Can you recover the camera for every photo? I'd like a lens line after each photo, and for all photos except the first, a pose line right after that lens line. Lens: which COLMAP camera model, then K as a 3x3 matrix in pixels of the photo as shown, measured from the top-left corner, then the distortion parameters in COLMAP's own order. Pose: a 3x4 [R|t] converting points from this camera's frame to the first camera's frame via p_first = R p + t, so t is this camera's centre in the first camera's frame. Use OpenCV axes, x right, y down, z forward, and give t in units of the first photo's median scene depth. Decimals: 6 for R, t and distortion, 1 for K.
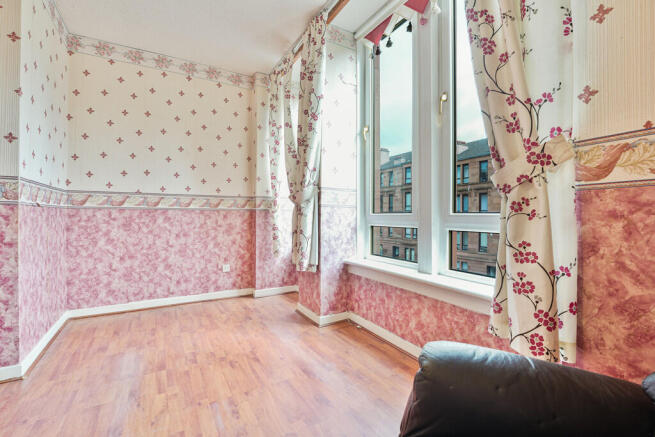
lens RADIAL K [[291.5, 0, 327.5], [0, 291.5, 218.5], [0, 0, 1]] dist [-0.018140, 0.000074]
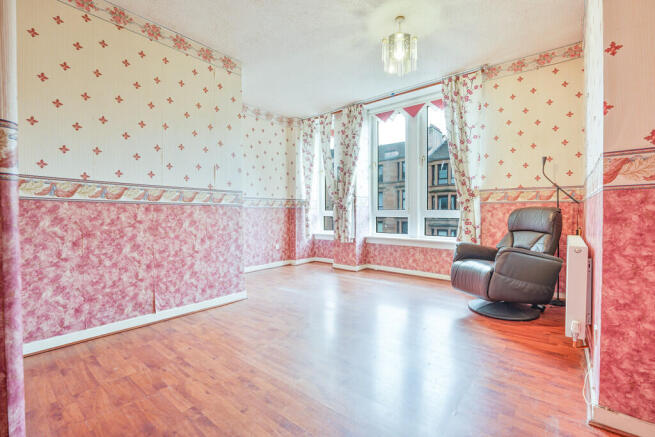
lens RADIAL K [[291.5, 0, 327.5], [0, 291.5, 218.5], [0, 0, 1]] dist [-0.018140, 0.000074]
pose [[0.940716, -0.014119, 0.338900, -0.794920], [0.008823, 0.999814, 0.017164, 0.001446], [-0.339079, -0.013156, 0.940666, -0.648649]]
